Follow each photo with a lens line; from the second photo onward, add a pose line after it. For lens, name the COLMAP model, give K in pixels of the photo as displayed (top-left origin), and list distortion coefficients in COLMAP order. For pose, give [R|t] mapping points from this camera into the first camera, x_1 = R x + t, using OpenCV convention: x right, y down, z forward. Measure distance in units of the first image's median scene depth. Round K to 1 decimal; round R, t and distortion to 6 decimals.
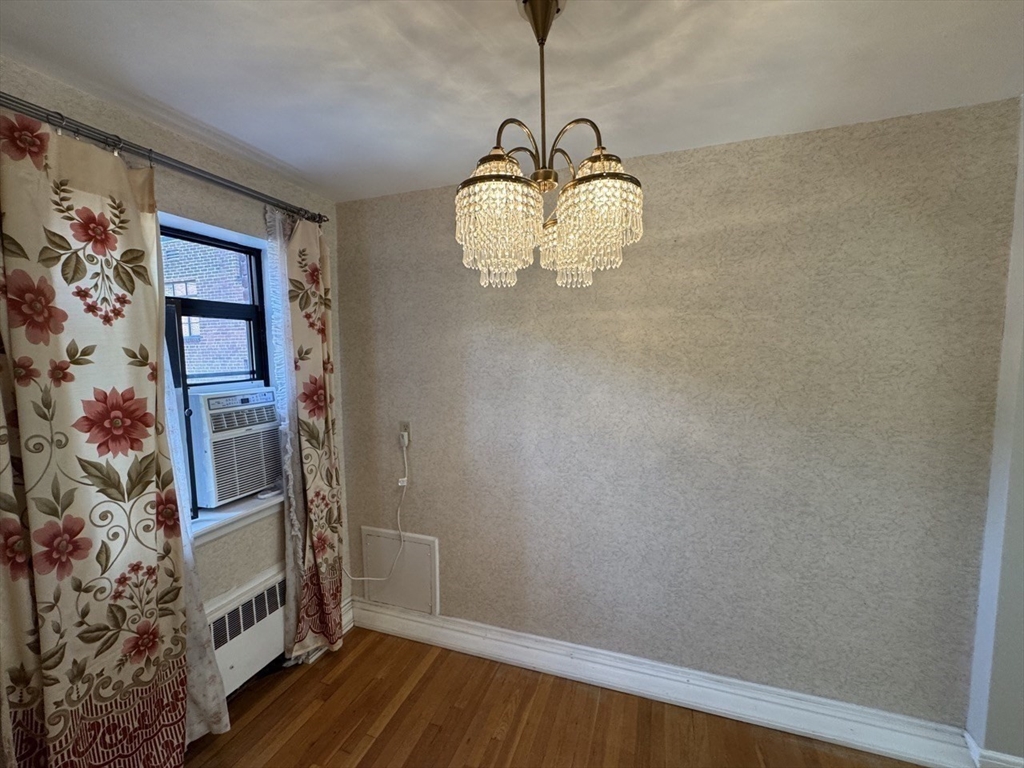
lens RADIAL K [[410.7, 0, 510.2], [0, 410.7, 385.4], [0, 0, 1]] dist [0.000527, 0.000003]
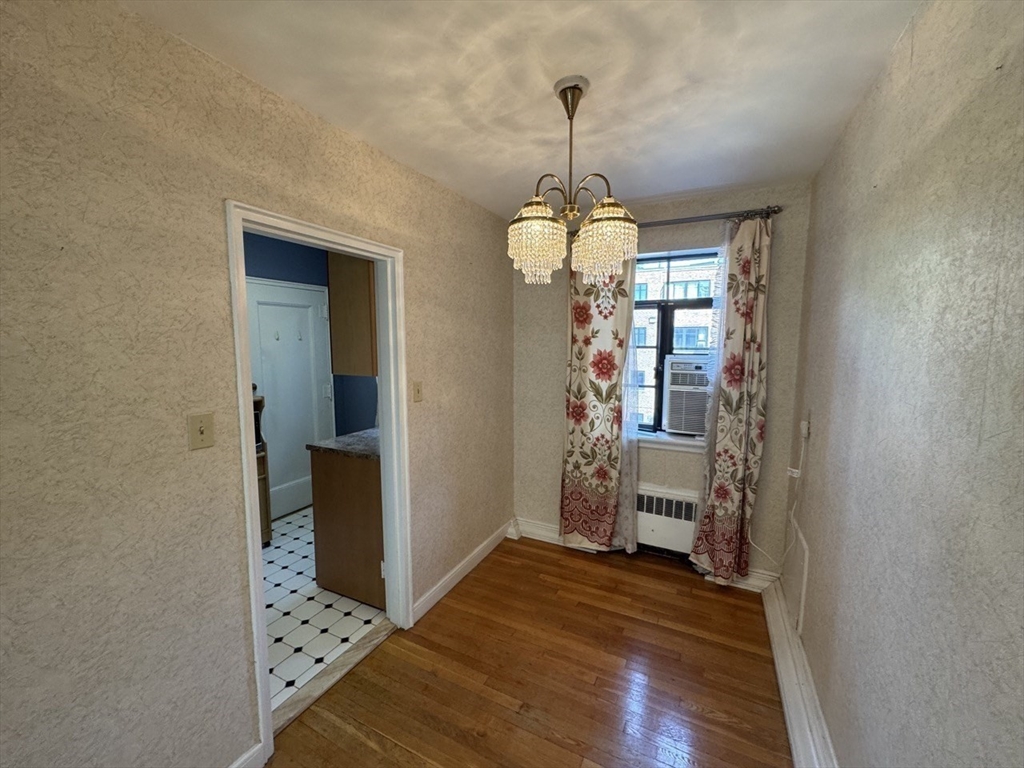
lens RADIAL K [[410.7, 0, 507.3], [0, 410.7, 386.4], [0, 0, 1]] dist [0.000527, 0.000003]
pose [[-0.117146, 0.124129, -0.985327, 1.156993], [-0.086664, 0.987095, 0.134656, -0.044606], [0.989326, 0.101167, -0.104877, 0.709404]]
